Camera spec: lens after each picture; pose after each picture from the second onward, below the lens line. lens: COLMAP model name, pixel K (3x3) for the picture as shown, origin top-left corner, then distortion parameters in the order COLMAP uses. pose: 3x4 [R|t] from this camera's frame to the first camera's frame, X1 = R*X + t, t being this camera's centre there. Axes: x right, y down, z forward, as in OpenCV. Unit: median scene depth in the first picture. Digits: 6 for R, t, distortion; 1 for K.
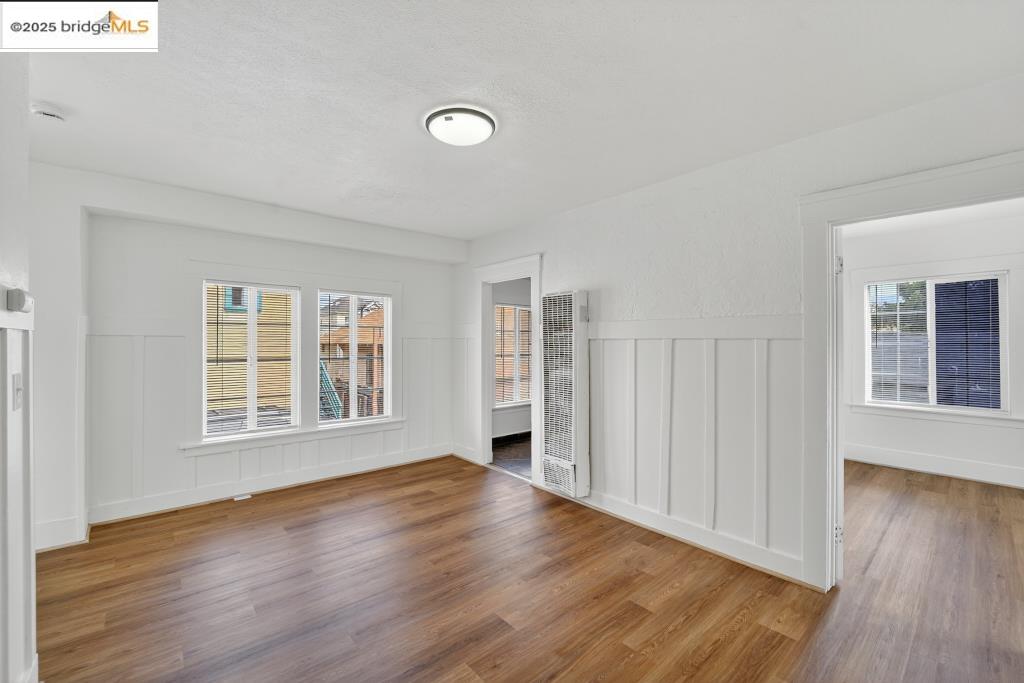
lens RADIAL K [[423.4, 0, 513.7], [0, 423.4, 339.5], [0, 0, 1]] dist [-0.015959, -0.000604]
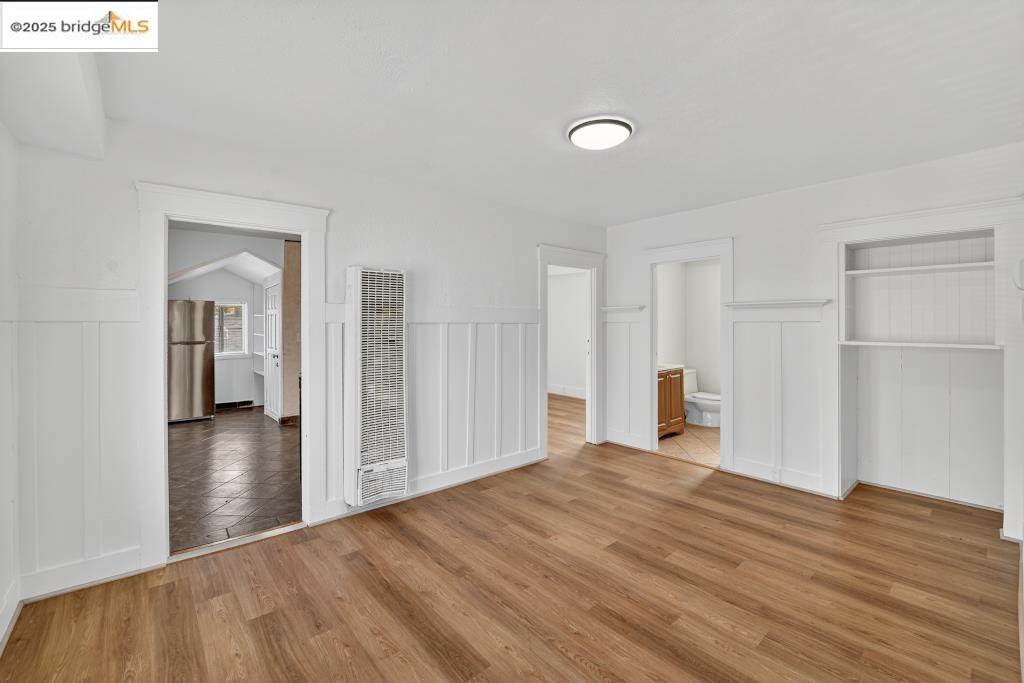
lens RADIAL K [[437.6, 0, 491.8], [0, 437.6, 320.4], [0, 0, 1]] dist [-0.003329, -0.000136]
pose [[0.027831, 0.002077, 0.999610, -0.872739], [-0.004136, 0.999990, -0.001963, -0.006234], [-0.999604, -0.004080, 0.027839, 0.848459]]
